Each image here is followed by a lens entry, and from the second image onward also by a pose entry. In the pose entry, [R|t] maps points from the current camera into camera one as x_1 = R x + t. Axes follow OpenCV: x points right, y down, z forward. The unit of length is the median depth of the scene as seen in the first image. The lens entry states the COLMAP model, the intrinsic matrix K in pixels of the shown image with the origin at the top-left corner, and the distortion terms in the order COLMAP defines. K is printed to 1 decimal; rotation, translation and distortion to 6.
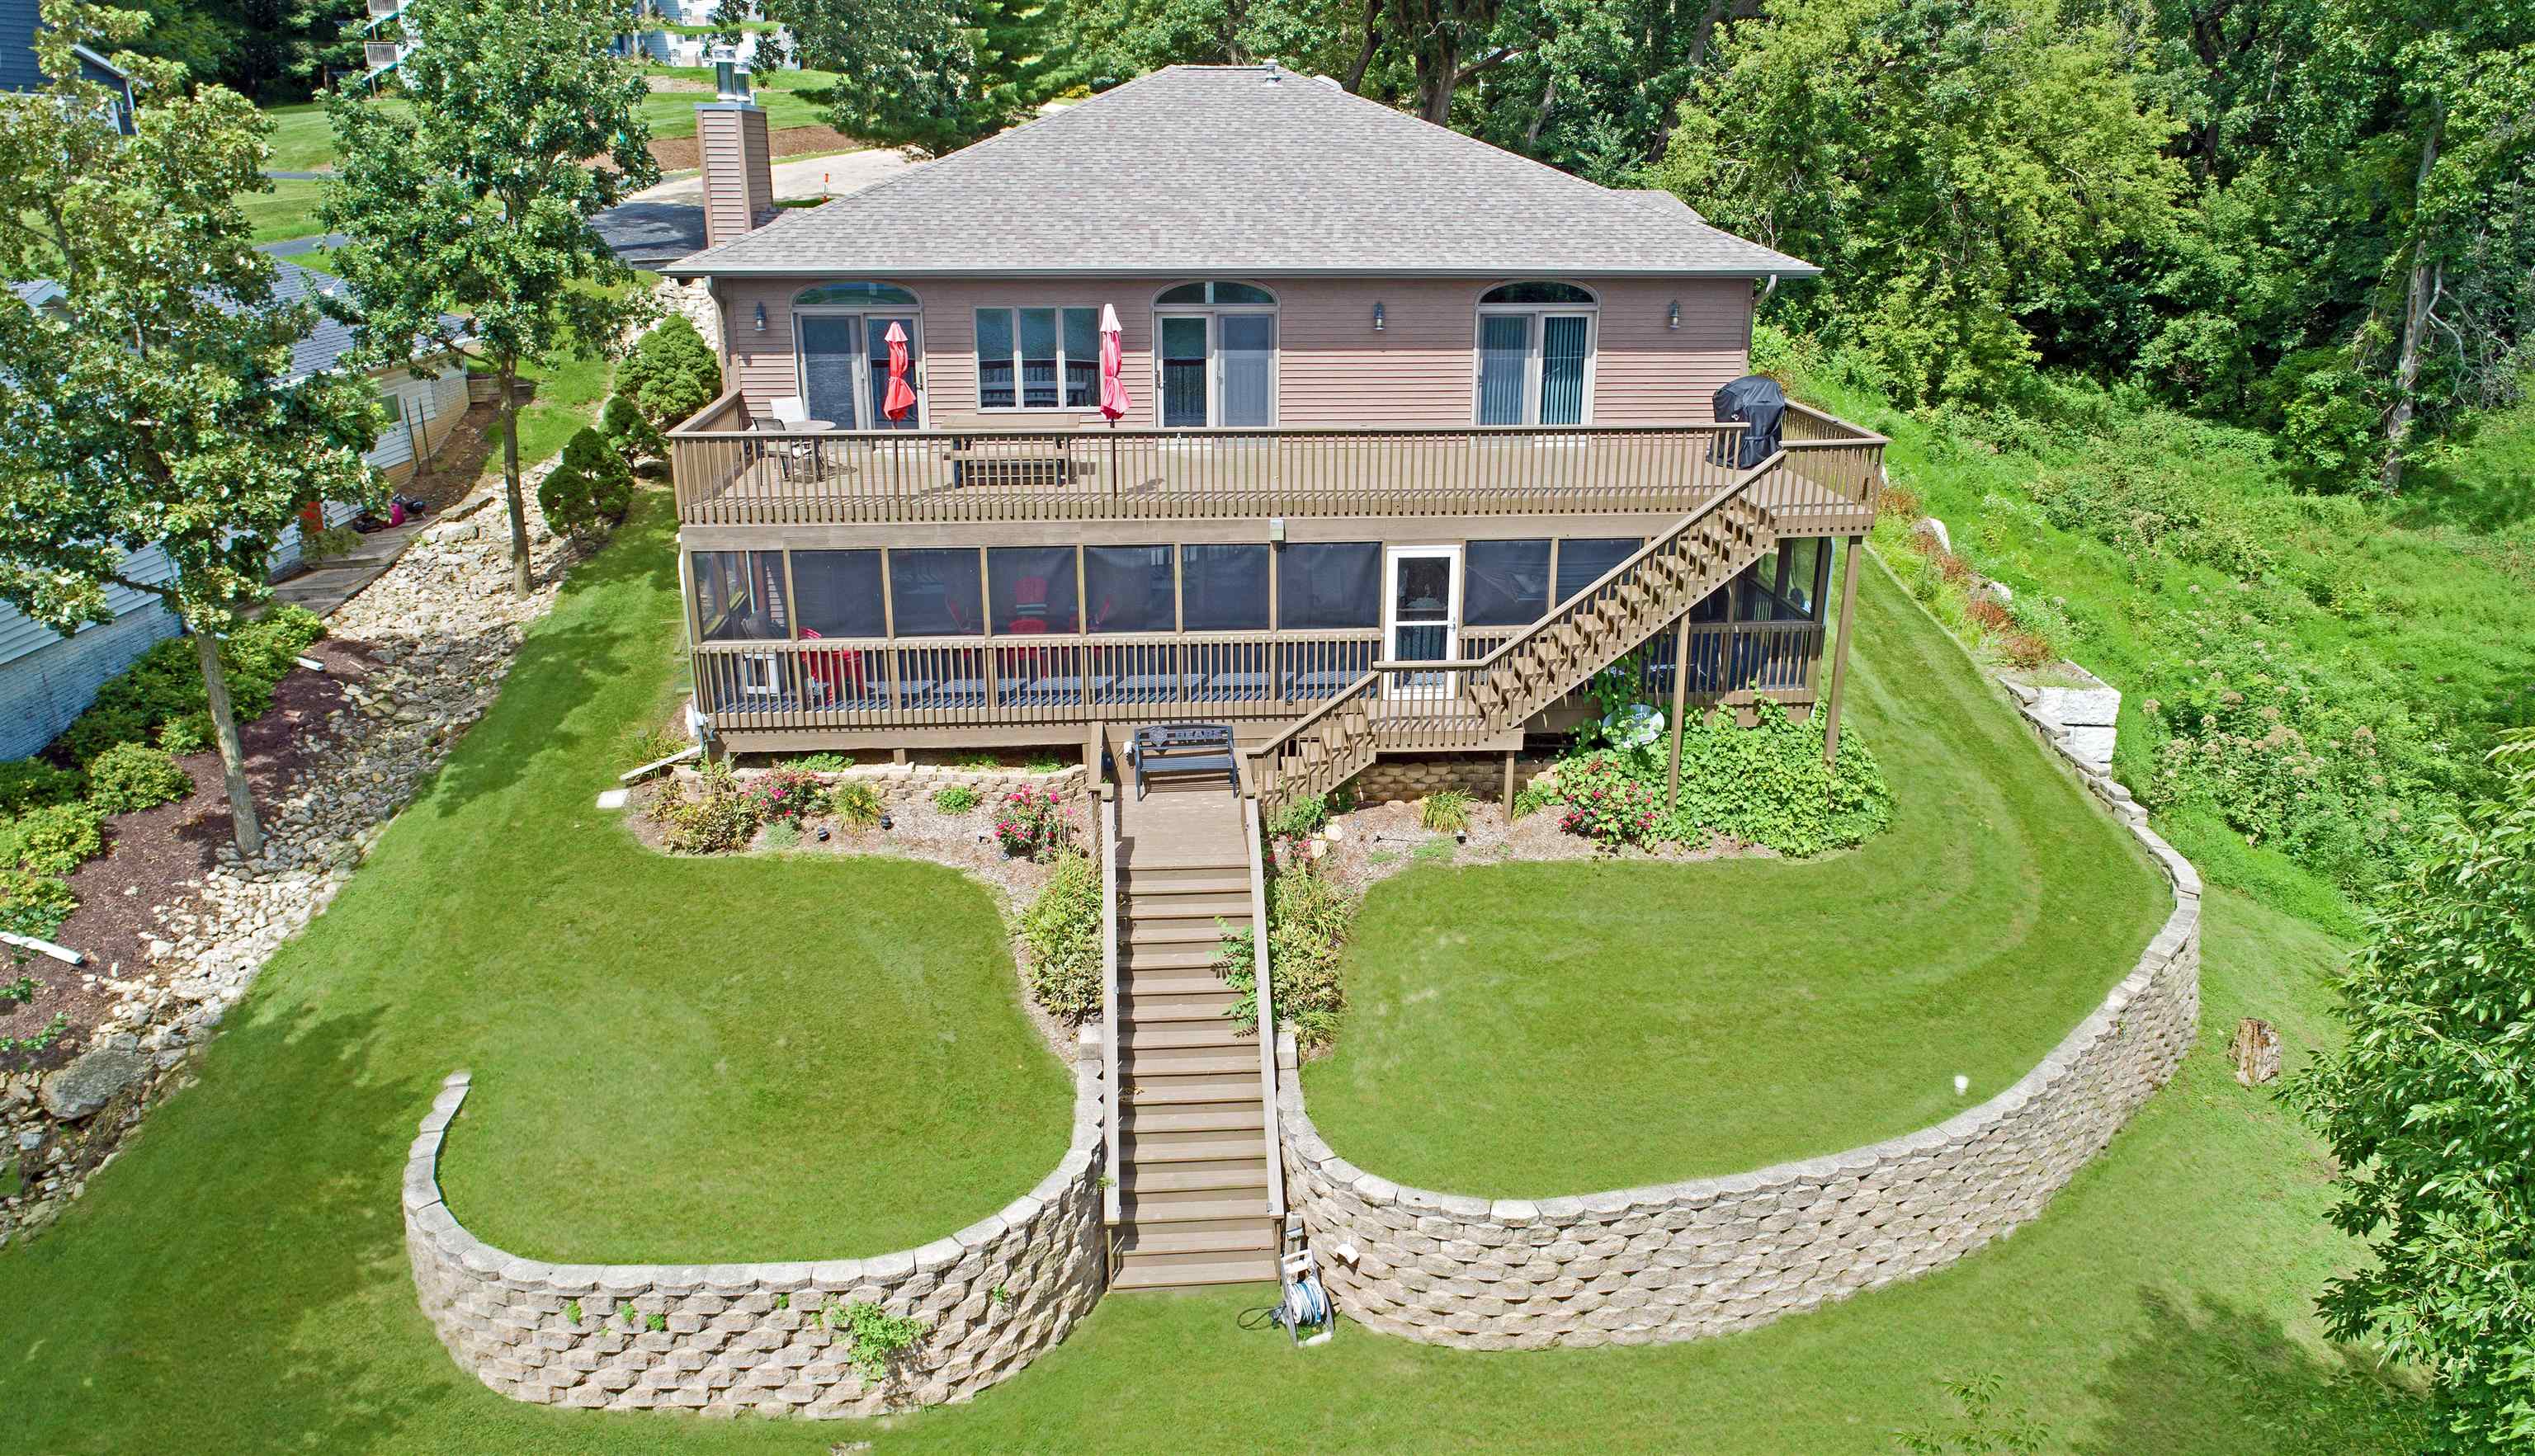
lens RADIAL K [[1708.3, 0, 1267.5], [0, 1708.3, 728.0], [0, 0, 1]] dist [-0.007217, 0.000262]
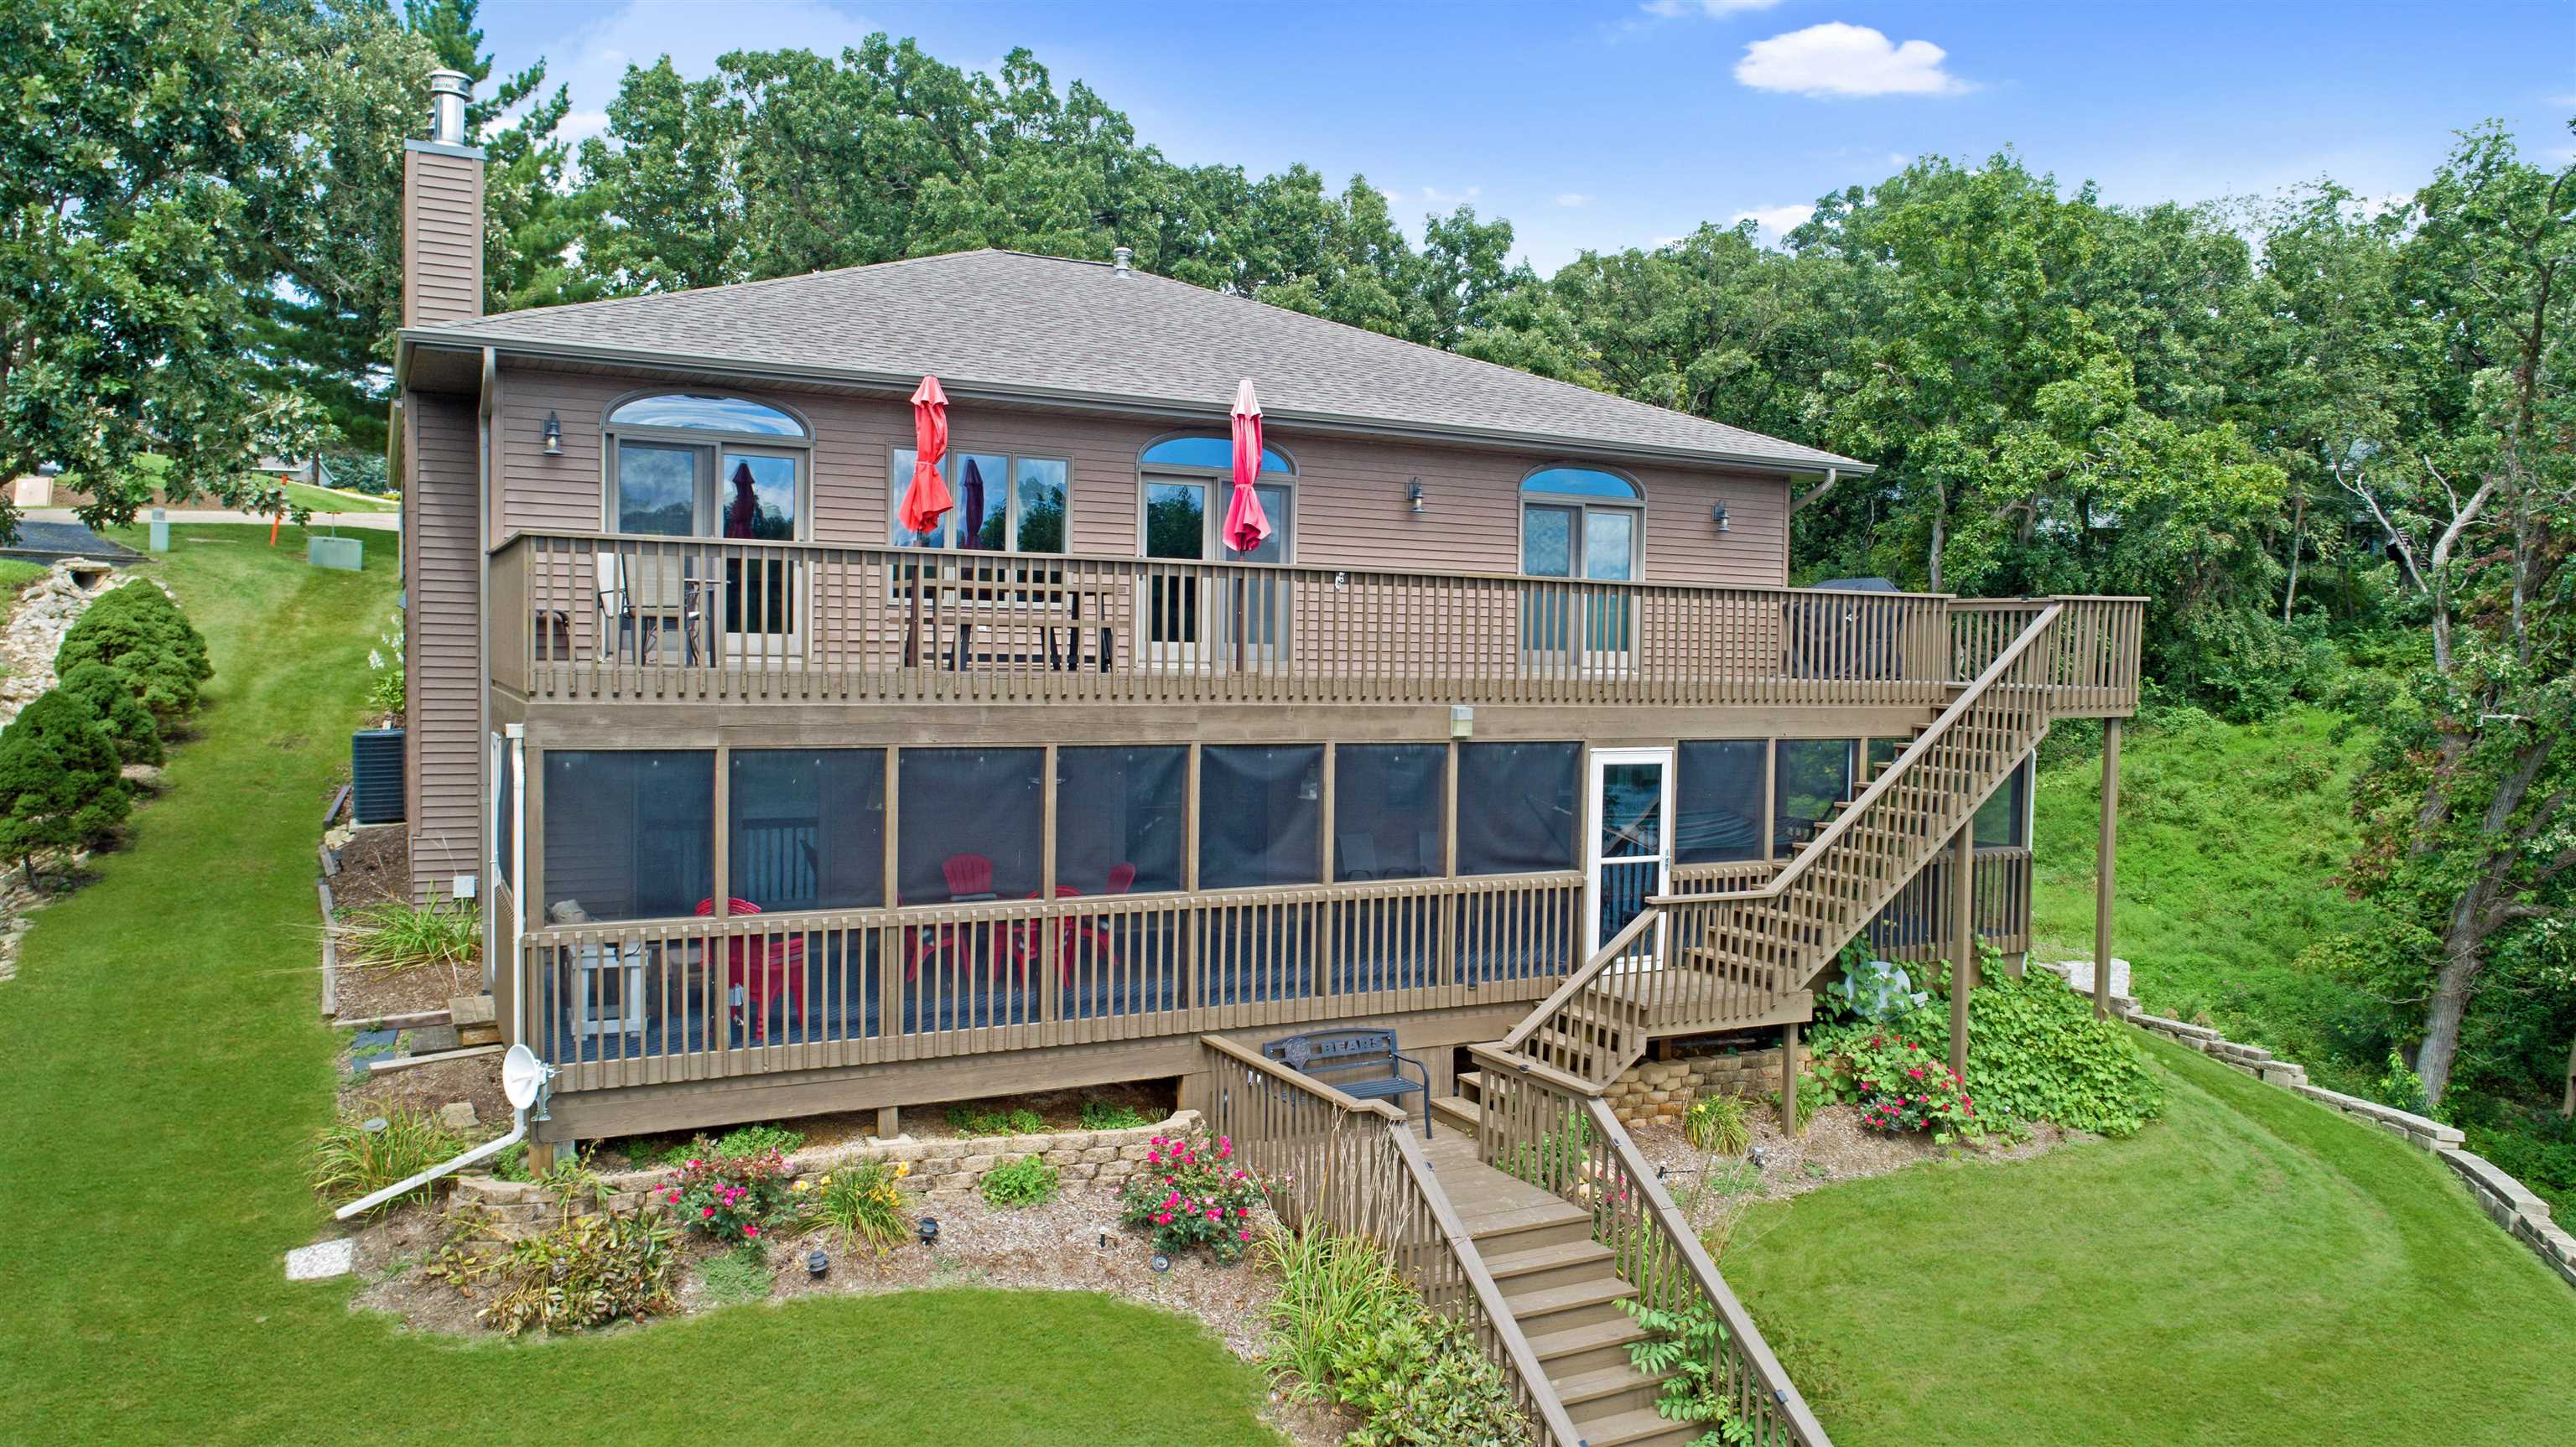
lens RADIAL K [[1742.4, 0, 1288.0], [0, 1742.4, 723.5], [0, 0, 1]] dist [0.002602, -0.002039]
pose [[0.921111, -0.004463, 0.389275, -0.323206], [0.113503, 0.959570, -0.257570, 0.054578], [-0.372387, 0.281434, 0.884377, 0.409400]]
